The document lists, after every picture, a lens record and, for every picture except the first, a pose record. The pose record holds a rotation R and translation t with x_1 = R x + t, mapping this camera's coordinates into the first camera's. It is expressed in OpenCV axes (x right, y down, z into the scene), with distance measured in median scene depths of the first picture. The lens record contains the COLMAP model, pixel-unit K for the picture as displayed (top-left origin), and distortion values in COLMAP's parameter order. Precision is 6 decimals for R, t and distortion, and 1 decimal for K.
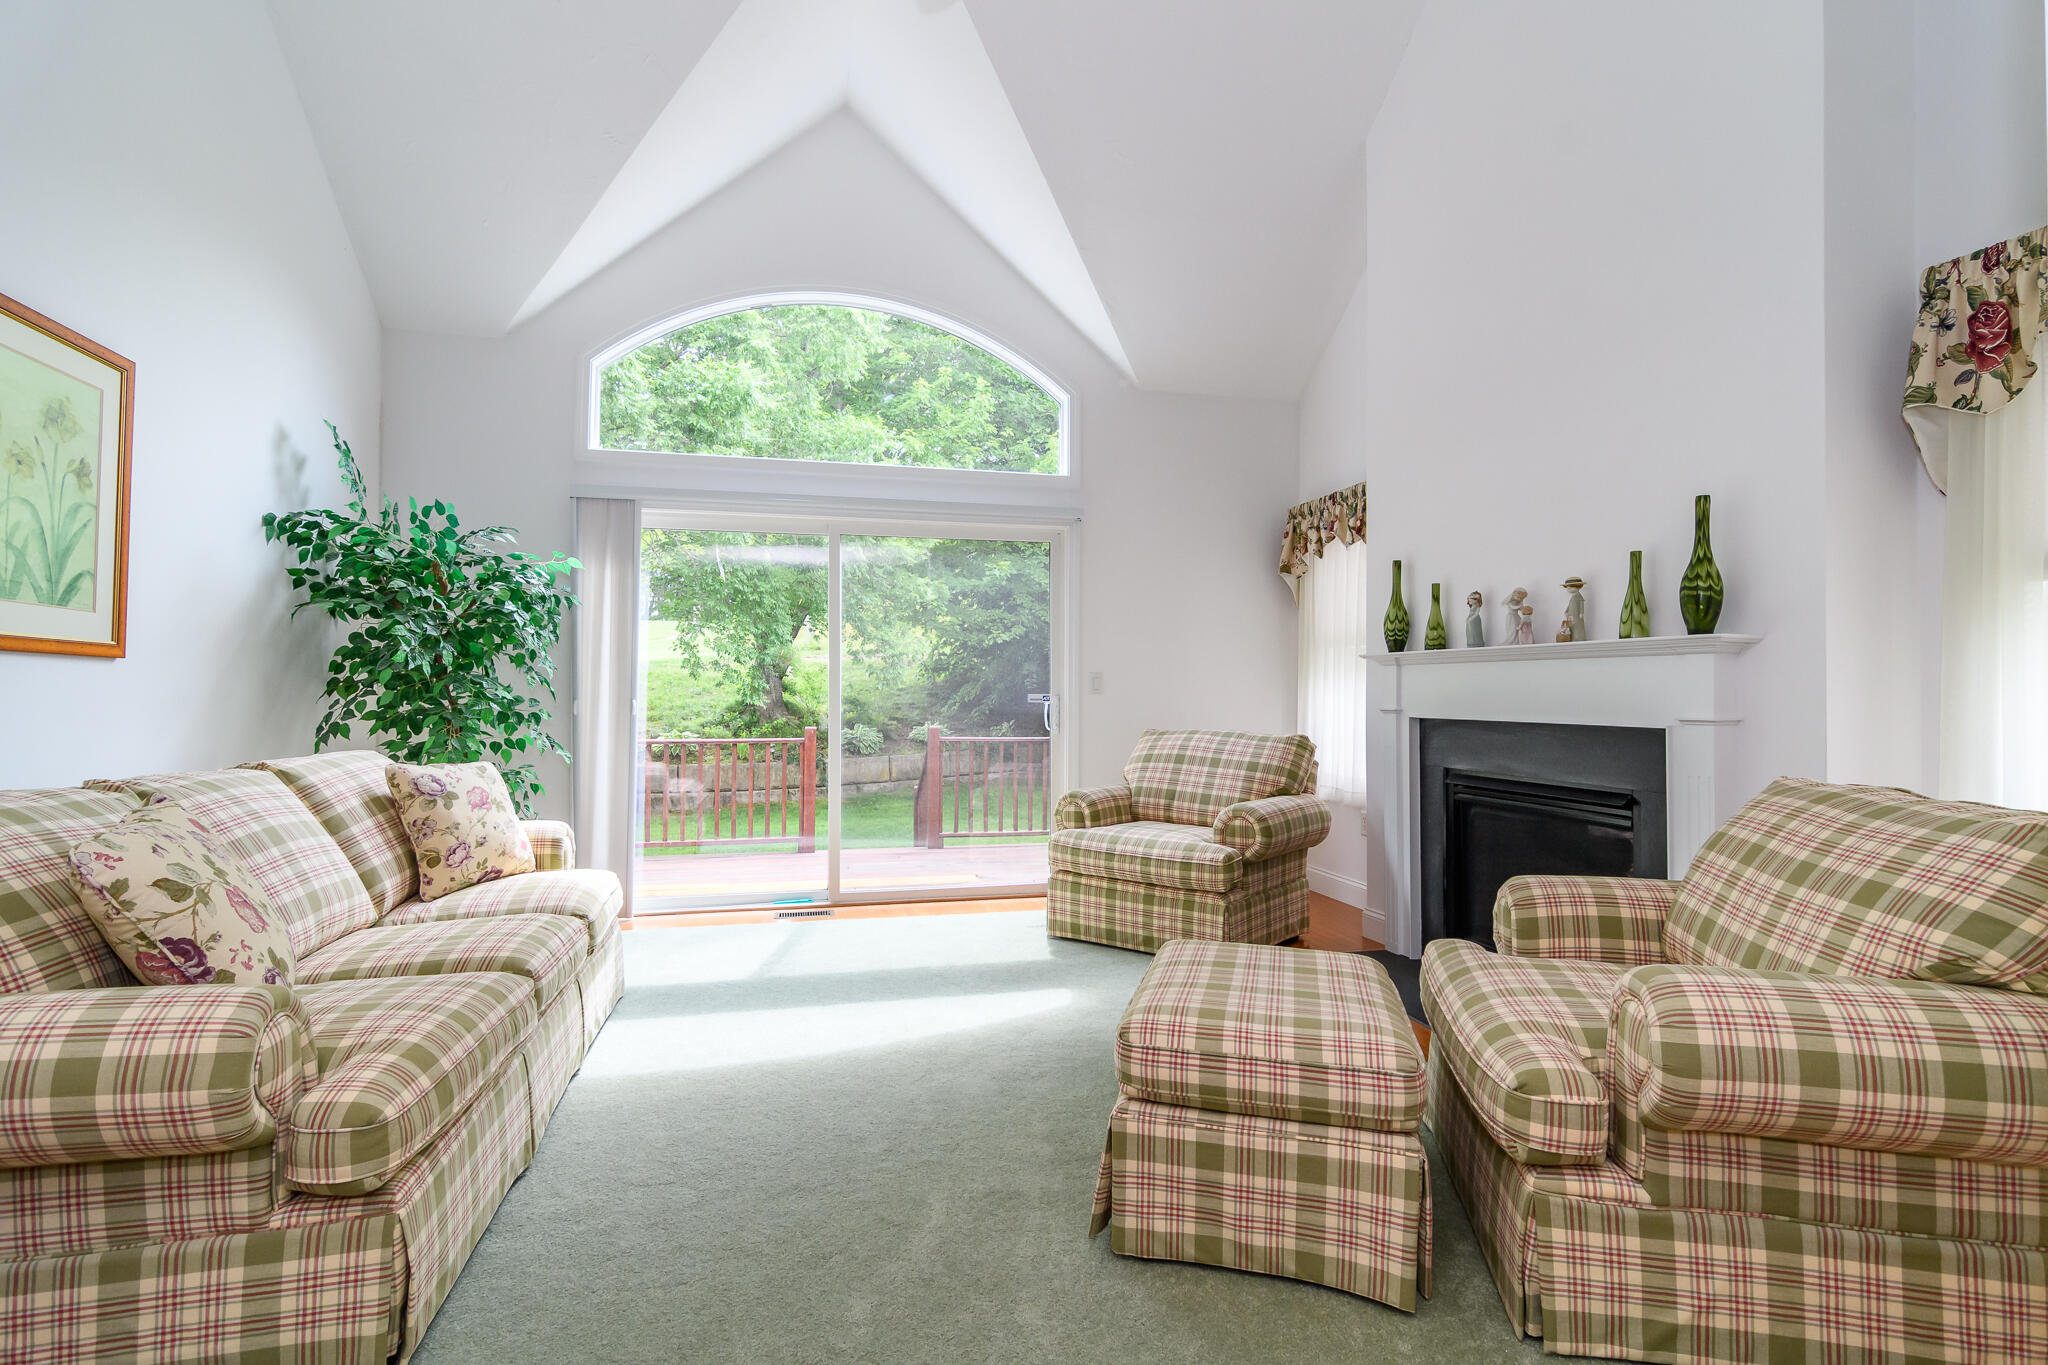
lens RADIAL K [[976.8, 0, 1022.3], [0, 976.8, 682.4], [0, 0, 1]] dist [-0.000945, -0.000039]
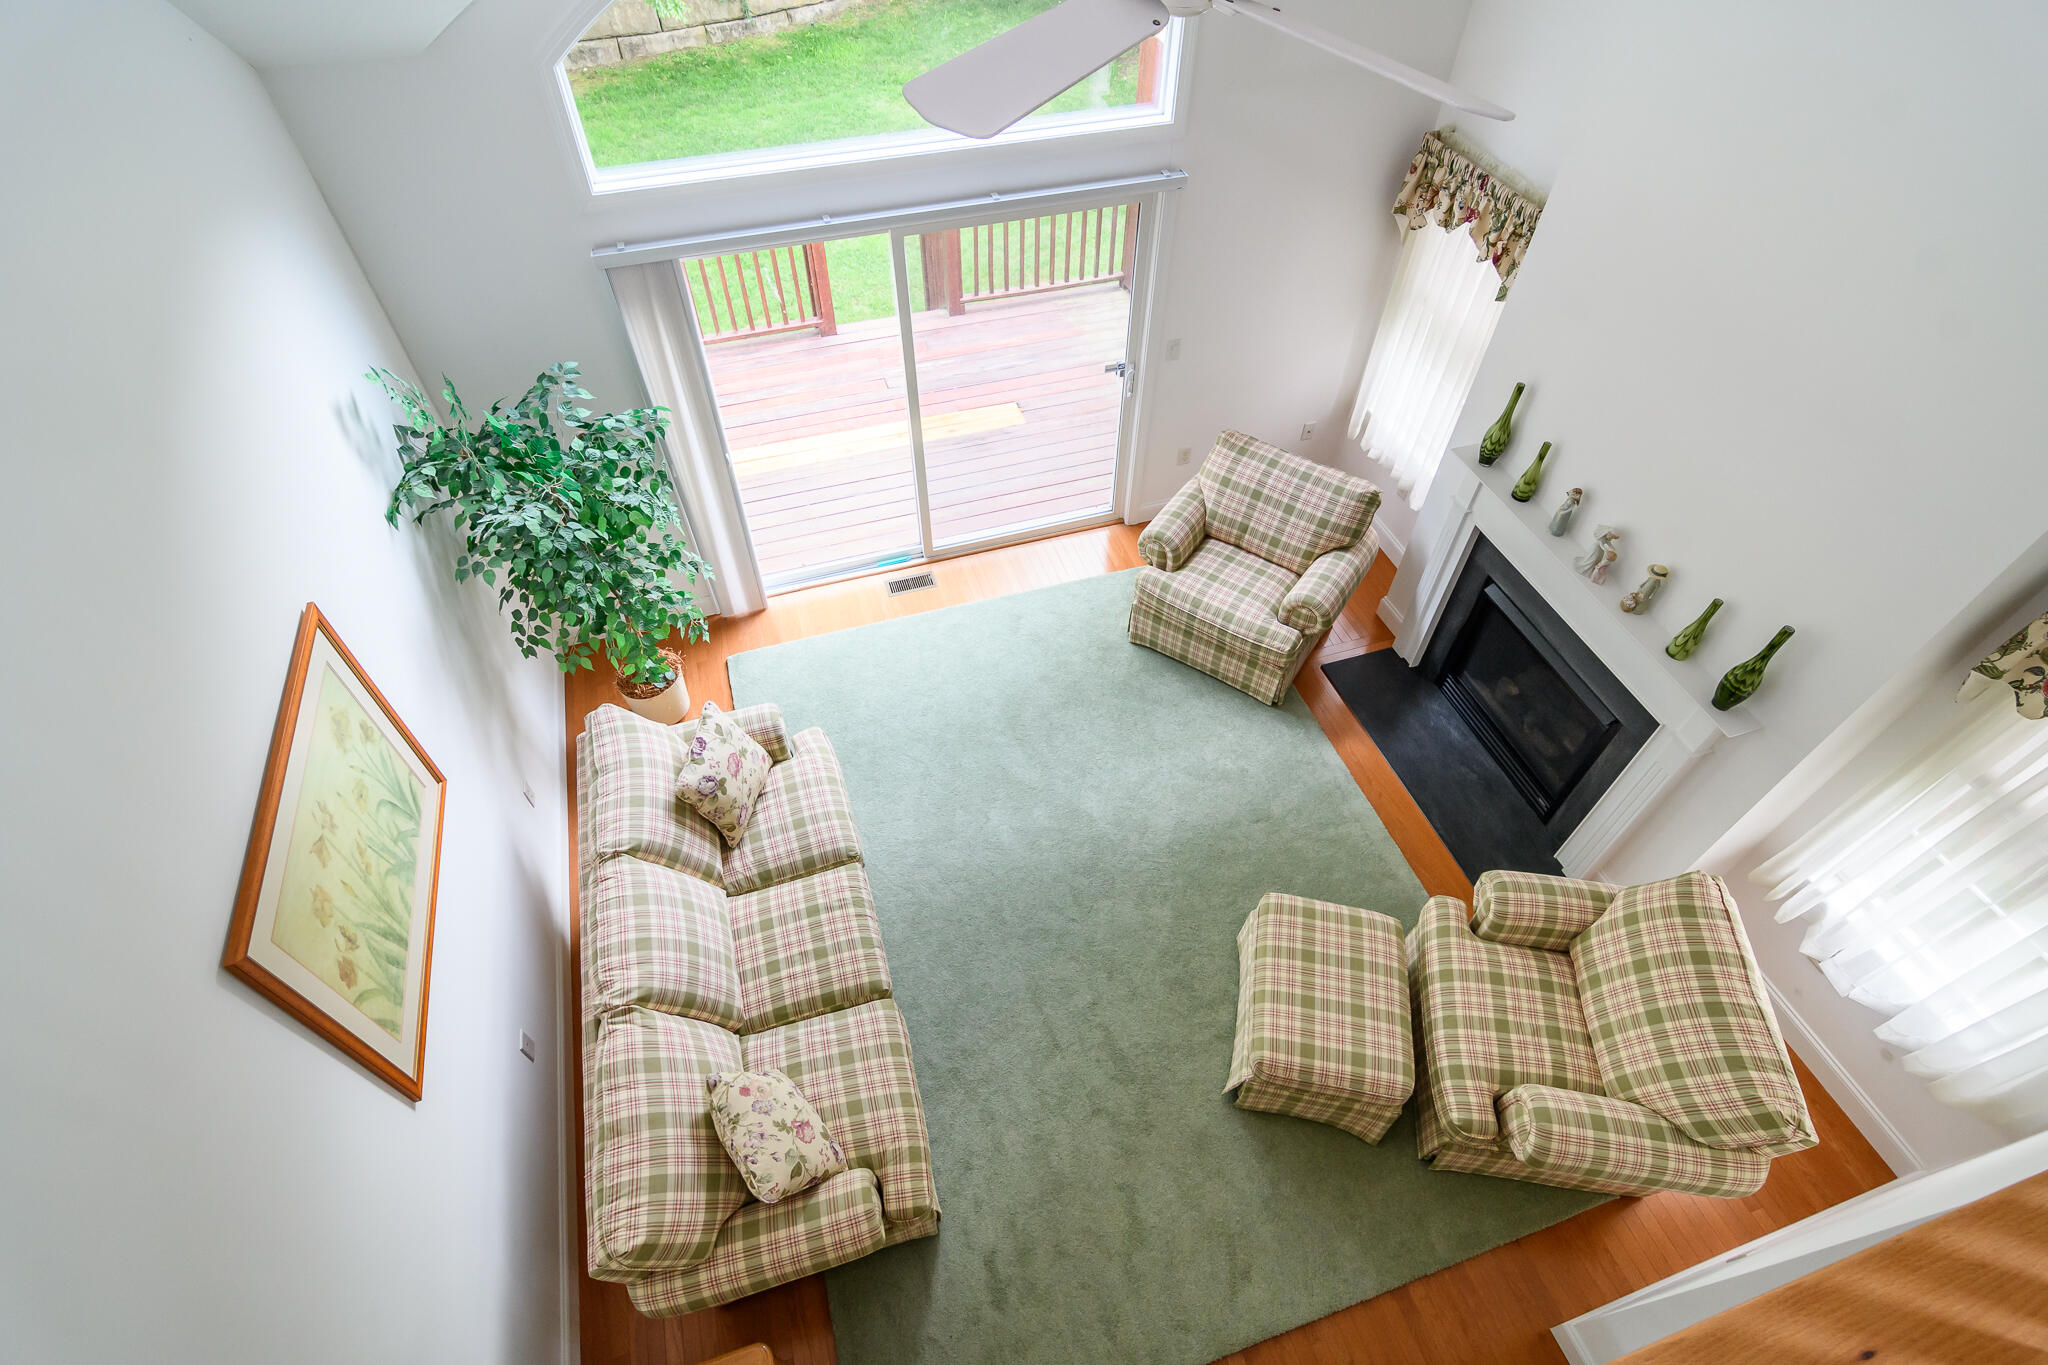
lens RADIAL K [[976.8, 0, 1021.9], [0, 976.8, 684.2], [0, 0, 1]] dist [-0.000945, -0.000039]
pose [[0.997364, -0.056453, 0.045590, -0.163902], [0.000501, 0.633629, 0.773637, -0.643690], [-0.072561, -0.771575, 0.631987, 0.175461]]
